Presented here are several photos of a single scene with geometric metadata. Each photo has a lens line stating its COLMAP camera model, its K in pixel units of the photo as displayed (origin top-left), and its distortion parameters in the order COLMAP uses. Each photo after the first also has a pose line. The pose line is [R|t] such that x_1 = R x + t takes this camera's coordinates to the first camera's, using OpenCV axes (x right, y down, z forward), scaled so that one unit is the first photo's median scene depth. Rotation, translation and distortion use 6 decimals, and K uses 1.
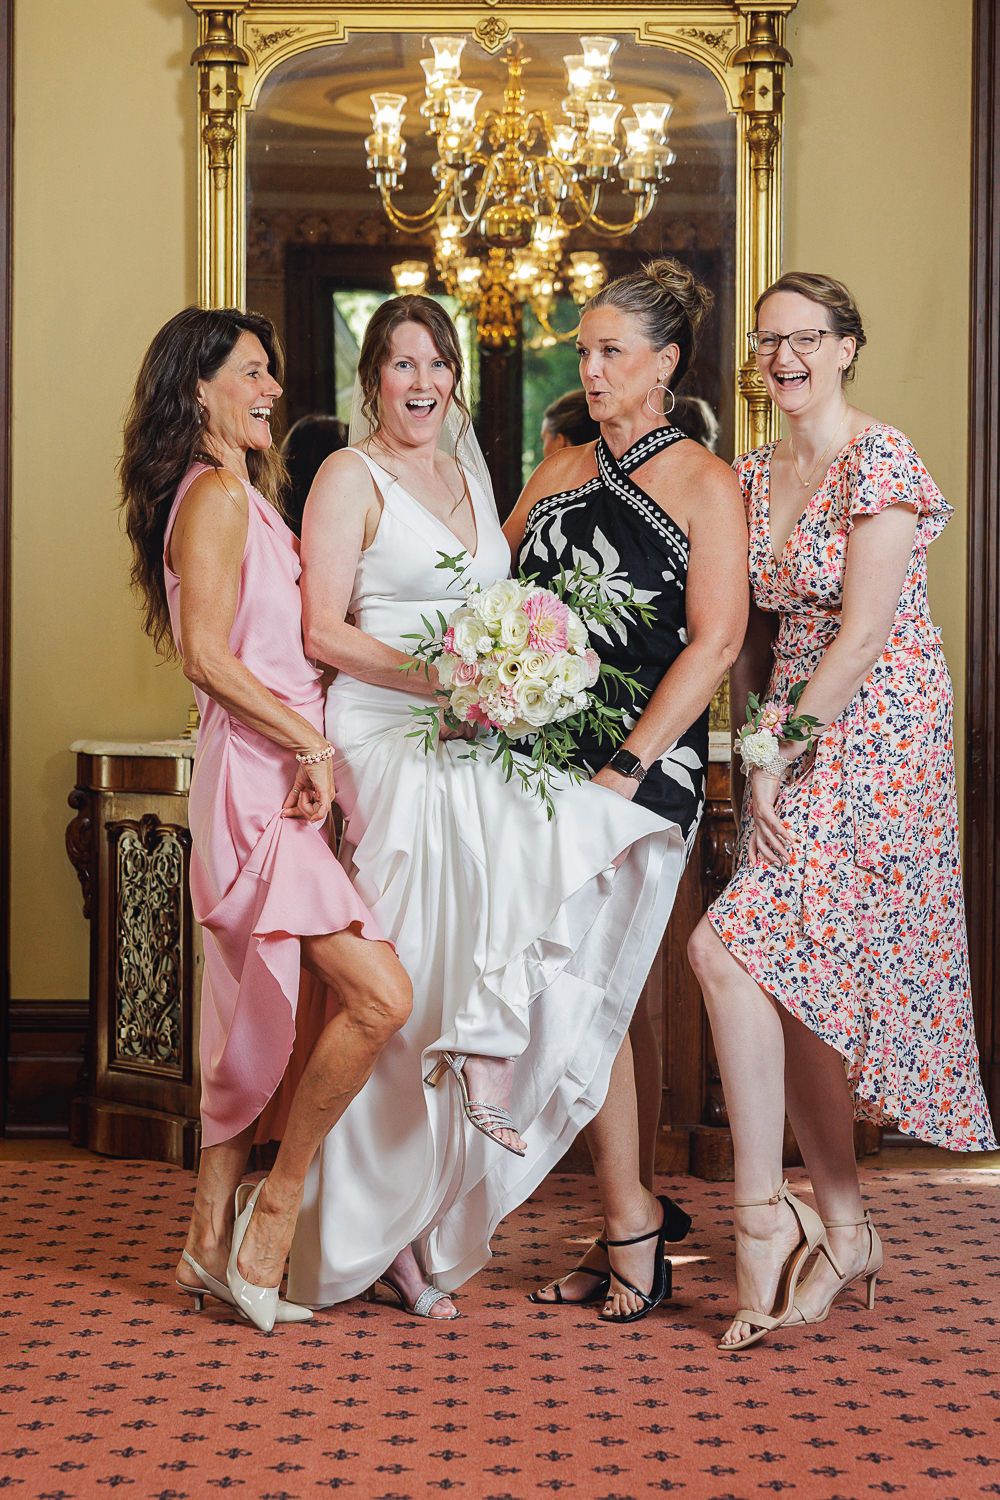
lens RADIAL K [[2877.5, 0, 505.7], [0, 2877.5, 745.9], [0, 0, 1]] dist [-0.029837, 0.000000]
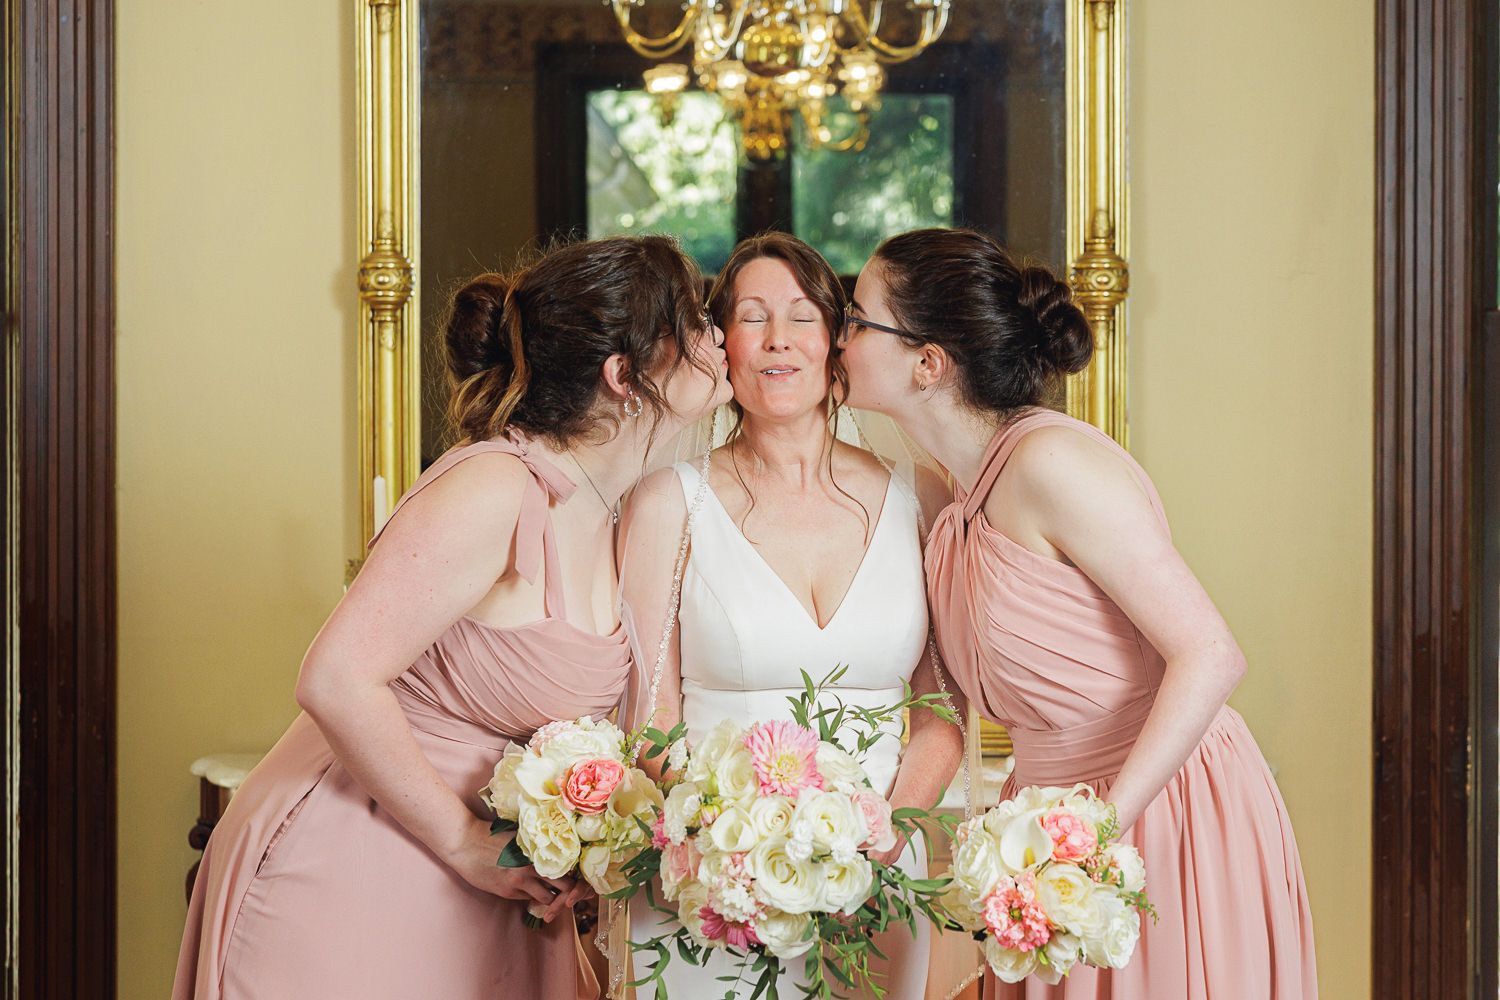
lens RADIAL K [[2877.5, 0, 742.2], [0, 2877.5, 451.9], [0, 0, 1]] dist [-0.029837, 0.000000]
pose [[0.999886, -0.005049, -0.014233, 0.005108], [0.004792, 0.999826, -0.018039, -0.068830], [0.014321, 0.017969, 0.999736, 0.244005]]
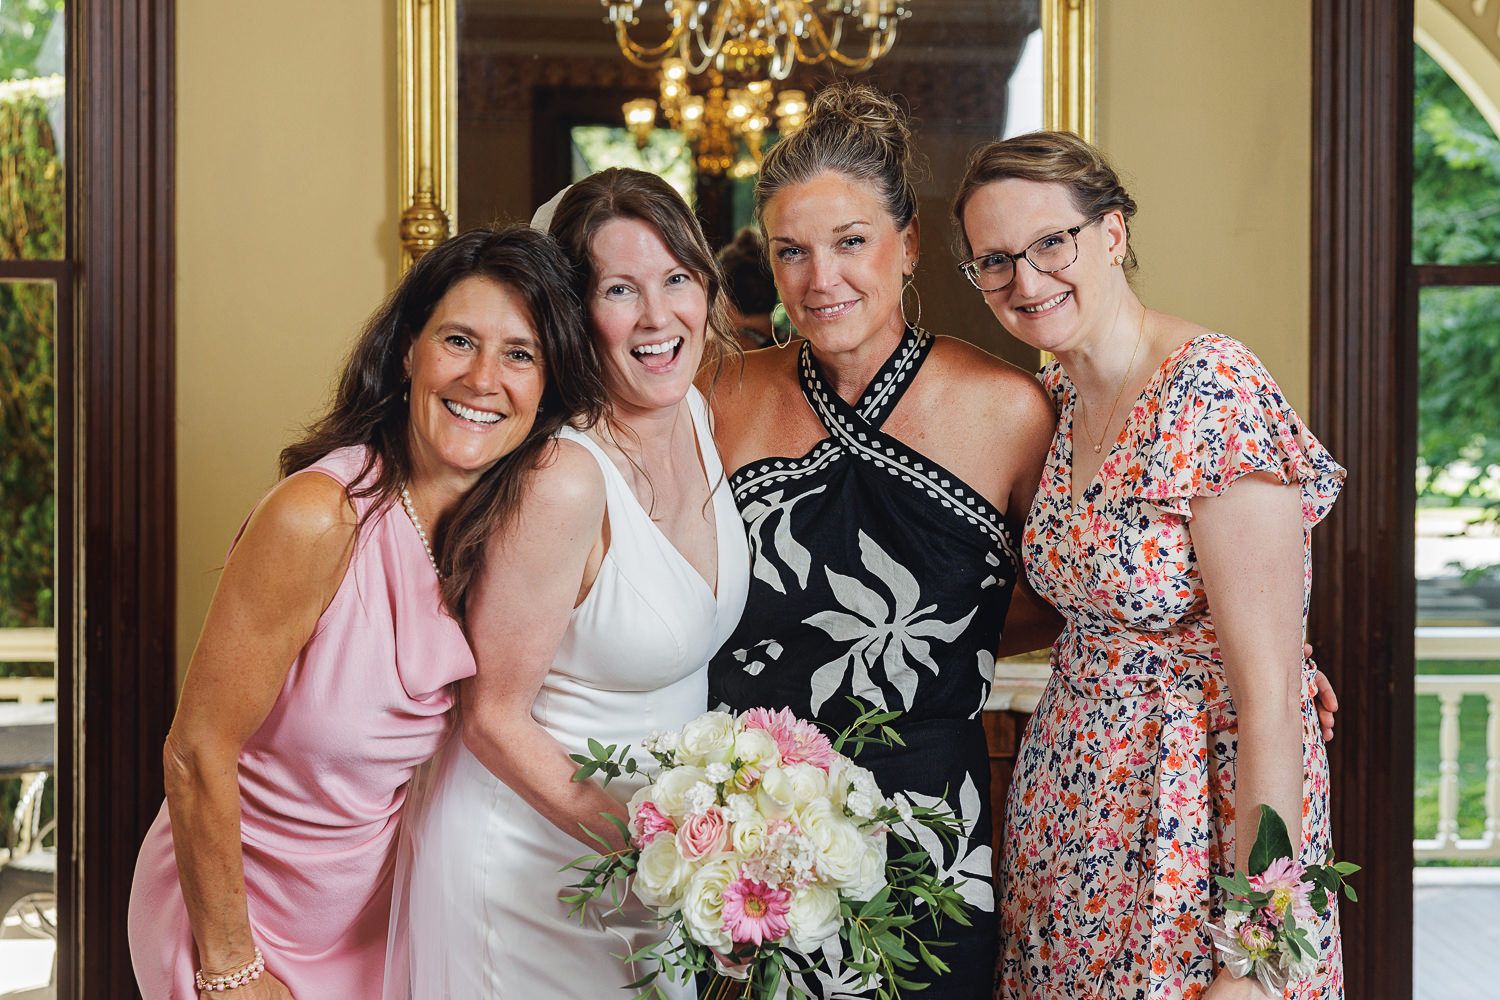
lens RADIAL K [[2057.4, 0, 794.2], [0, 2057.4, 414.6], [0, 0, 1]] dist [-0.008551, 0.000000]
pose [[0.998953, -0.004454, 0.045532, -0.020281], [0.005254, 0.999834, -0.017467, -0.064169], [-0.045447, 0.017688, 0.998810, 0.402568]]
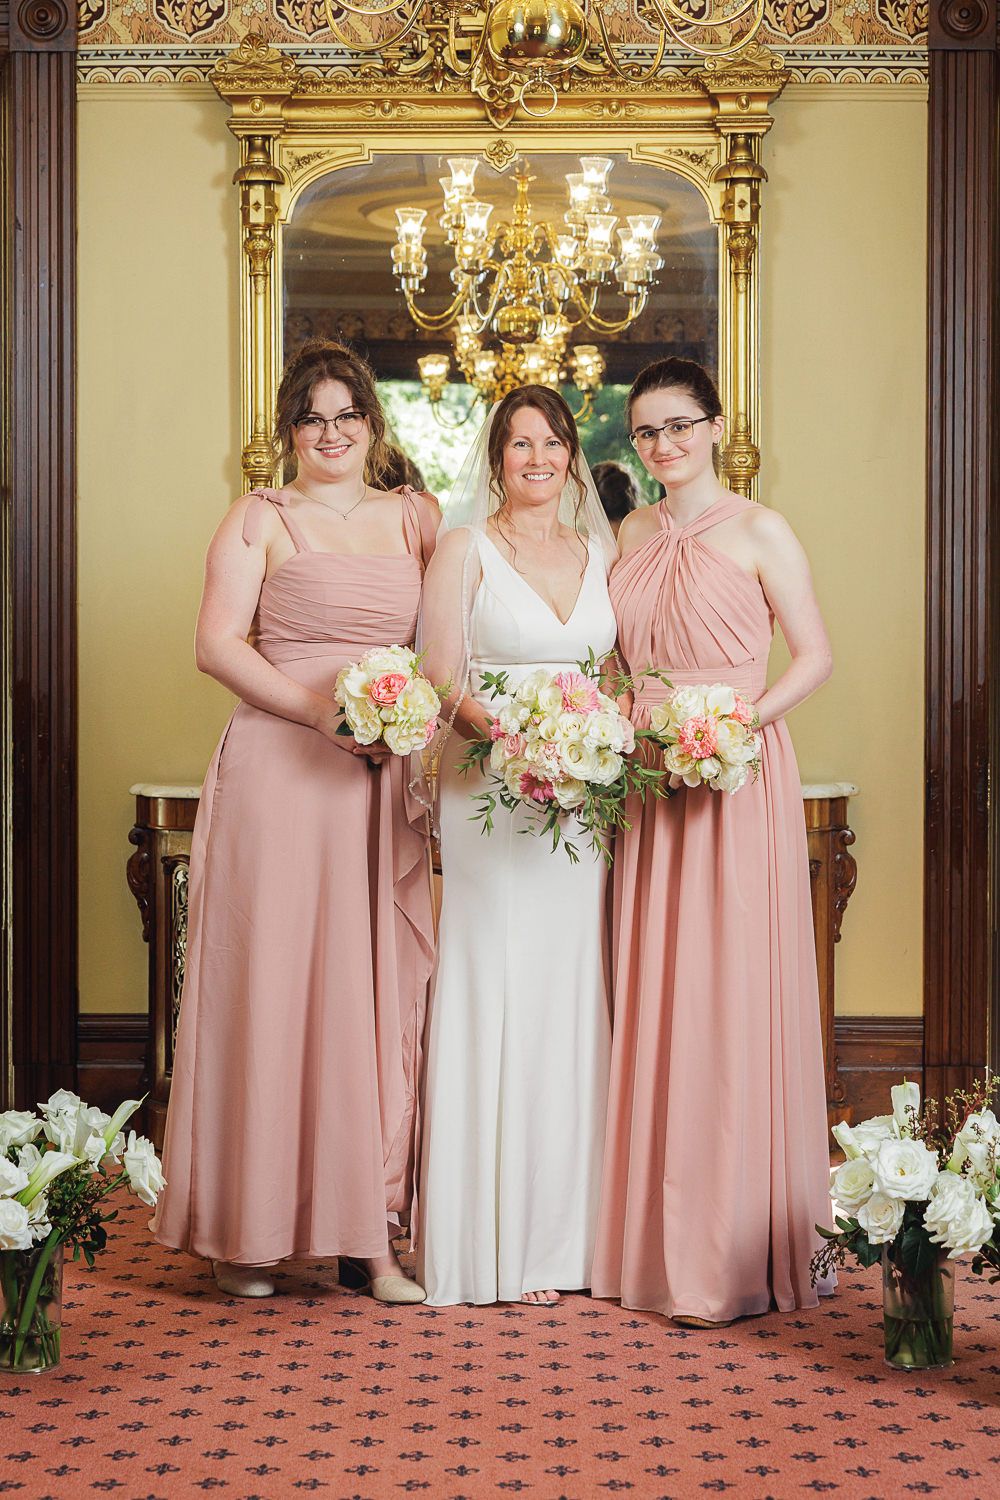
lens RADIAL K [[2468.0, 0, 510.1], [0, 2468.0, 779.7], [0, 0, 1]] dist [-0.040631, 0.000000]
pose [[0.999974, -0.005452, -0.004717, 0.002153], [0.005477, 0.999972, 0.005150, -0.007875], [0.004688, -0.005176, 0.999976, 0.034176]]
